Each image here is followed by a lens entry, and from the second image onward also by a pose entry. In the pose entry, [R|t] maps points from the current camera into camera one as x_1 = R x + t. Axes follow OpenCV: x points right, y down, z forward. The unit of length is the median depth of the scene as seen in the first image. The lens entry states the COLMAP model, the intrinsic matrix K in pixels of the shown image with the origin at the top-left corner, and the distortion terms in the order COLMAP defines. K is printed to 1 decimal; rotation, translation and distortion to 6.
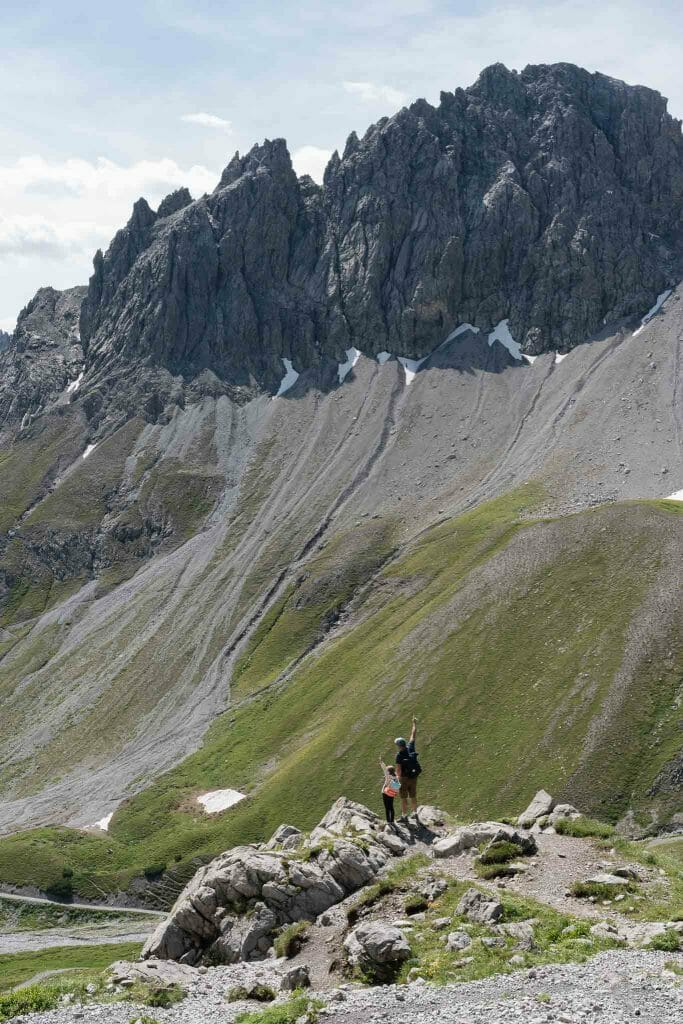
lens RADIAL K [[1435.6, 0, 338.6], [0, 1435.6, 512.4], [0, 0, 1]] dist [-0.005020, 0.000000]
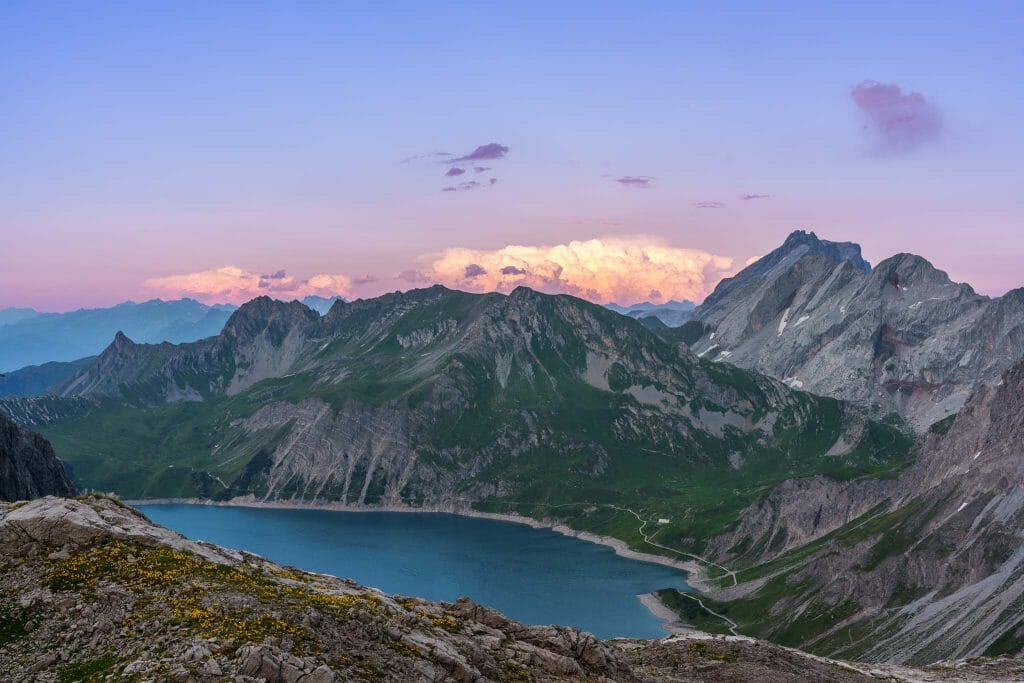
lens RADIAL K [[1111.7, 0, 520.0], [0, 1111.7, 341.0], [0, 0, 1]] dist [0.001013, 0.000000]
pose [[0.674986, 0.024391, -0.737427, 0.554603], [-0.007824, 0.999634, 0.025903, -0.327186], [0.737789, -0.011715, 0.674930, -0.420370]]
